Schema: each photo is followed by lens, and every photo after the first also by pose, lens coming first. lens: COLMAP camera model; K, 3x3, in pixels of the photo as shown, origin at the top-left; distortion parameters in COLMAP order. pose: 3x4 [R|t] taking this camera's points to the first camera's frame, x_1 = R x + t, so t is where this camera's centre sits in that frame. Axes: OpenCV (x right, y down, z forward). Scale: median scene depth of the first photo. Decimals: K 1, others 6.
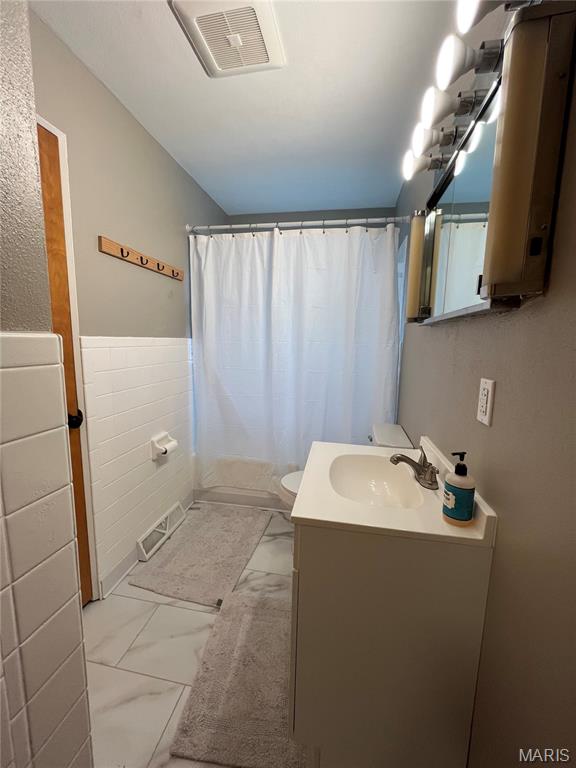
lens RADIAL K [[312.9, 0, 288.2], [0, 312.9, 383.3], [0, 0, 1]] dist [-0.000174, -0.000360]
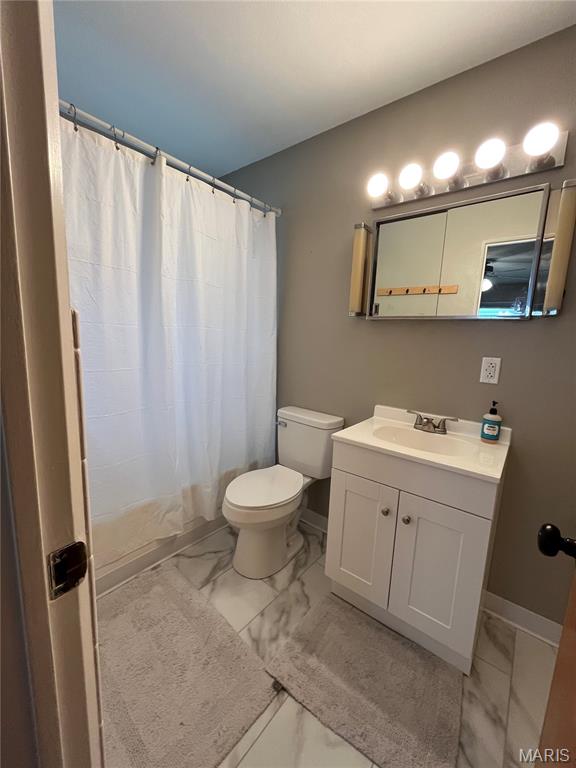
lens RADIAL K [[312.9, 0, 288.8], [0, 312.9, 382.9], [0, 0, 1]] dist [-0.000174, -0.000360]
pose [[0.472538, -0.140162, 0.870093, -0.570603], [0.087894, 0.989845, 0.111719, -0.067641], [-0.876916, 0.023685, 0.480059, 0.455299]]
